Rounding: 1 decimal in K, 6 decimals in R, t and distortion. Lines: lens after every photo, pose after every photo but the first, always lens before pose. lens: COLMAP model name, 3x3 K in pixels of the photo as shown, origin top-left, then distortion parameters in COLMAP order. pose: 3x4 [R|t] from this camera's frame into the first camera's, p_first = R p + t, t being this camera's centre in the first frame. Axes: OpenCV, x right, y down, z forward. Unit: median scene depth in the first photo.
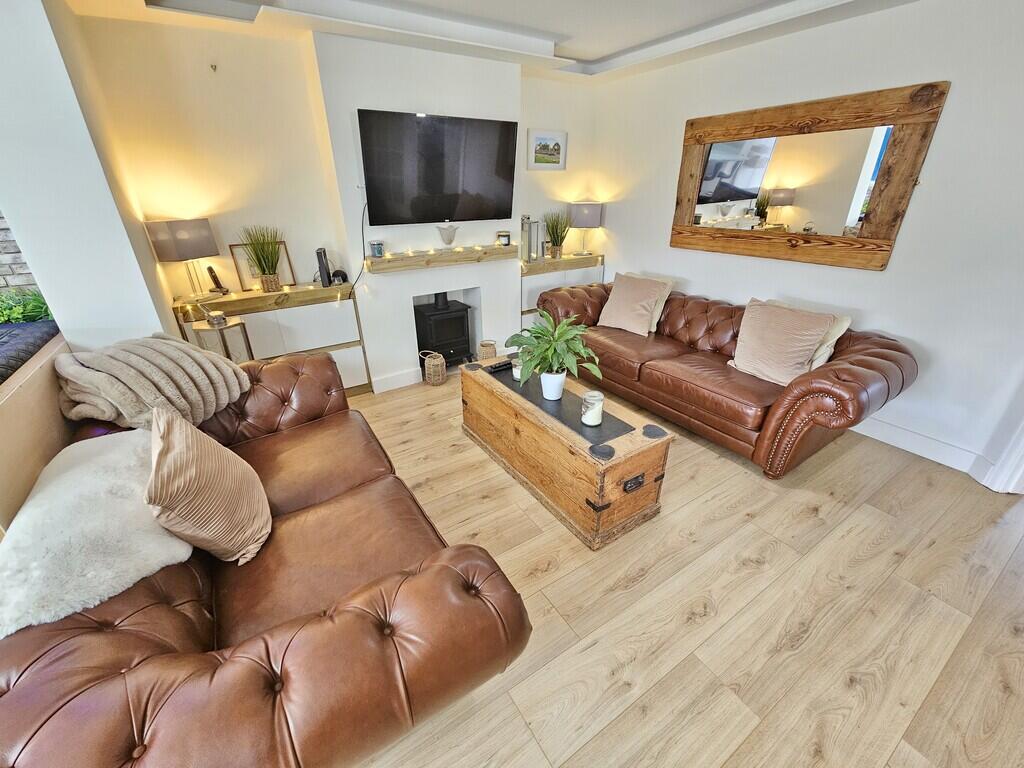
lens RADIAL K [[420.5, 0, 503.7], [0, 420.5, 383.1], [0, 0, 1]] dist [0.001617, -0.001198]
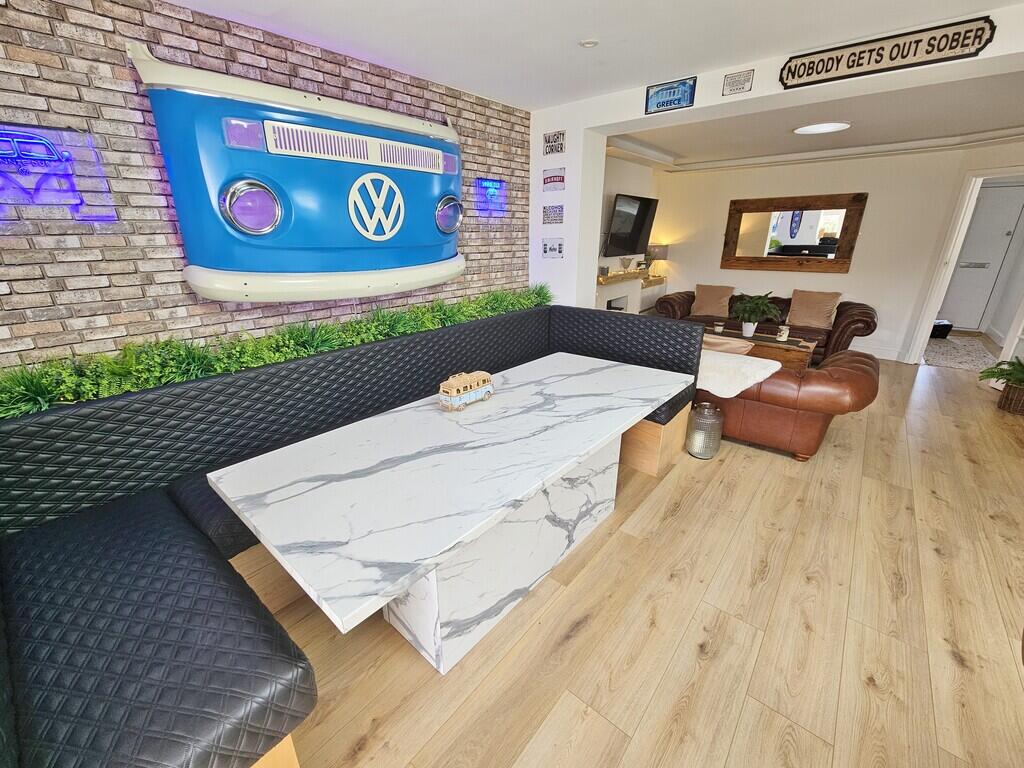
lens RADIAL K [[420.5, 0, 504.8], [0, 420.5, 384.3], [0, 0, 1]] dist [0.001617, -0.001198]
pose [[0.955703, -0.097830, 0.277599, -1.243971], [0.123786, 0.989276, -0.077530, 0.214876], [-0.267037, 0.108459, 0.957563, -0.462259]]
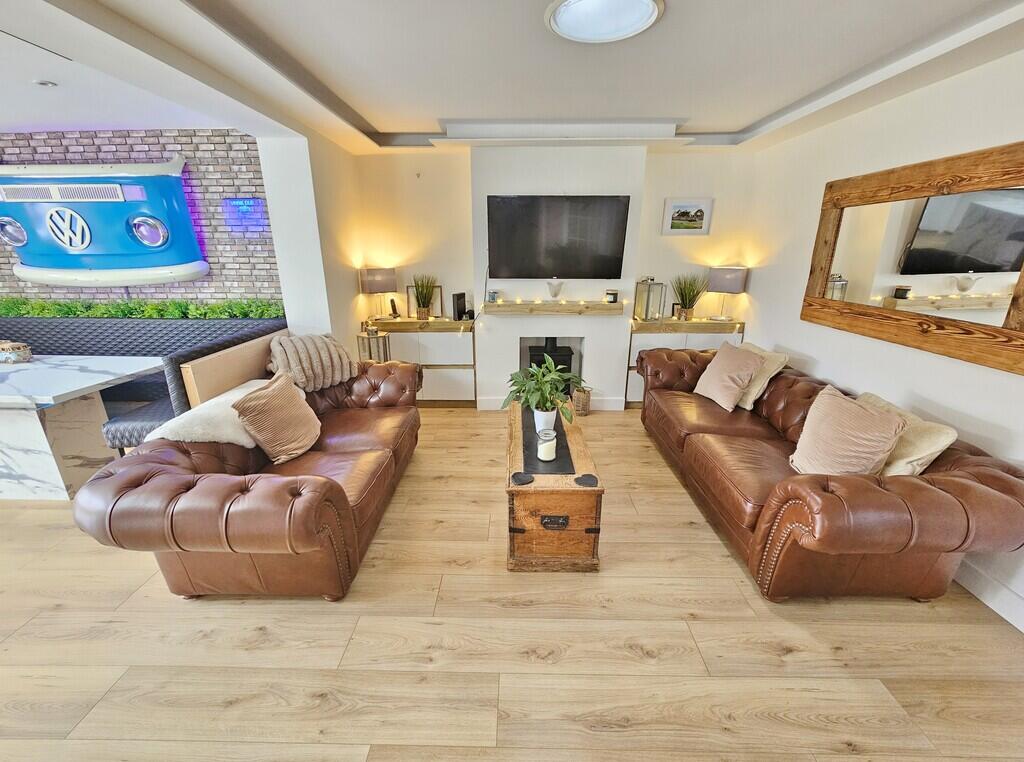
lens RADIAL K [[420.5, 0, 506.7], [0, 420.5, 378.4], [0, 0, 1]] dist [0.001617, -0.001198]
pose [[0.832662, 0.175404, -0.525269, 0.468925], [-0.241639, 0.968533, -0.059625, -0.013067], [0.498282, 0.176573, 0.848845, -0.015386]]
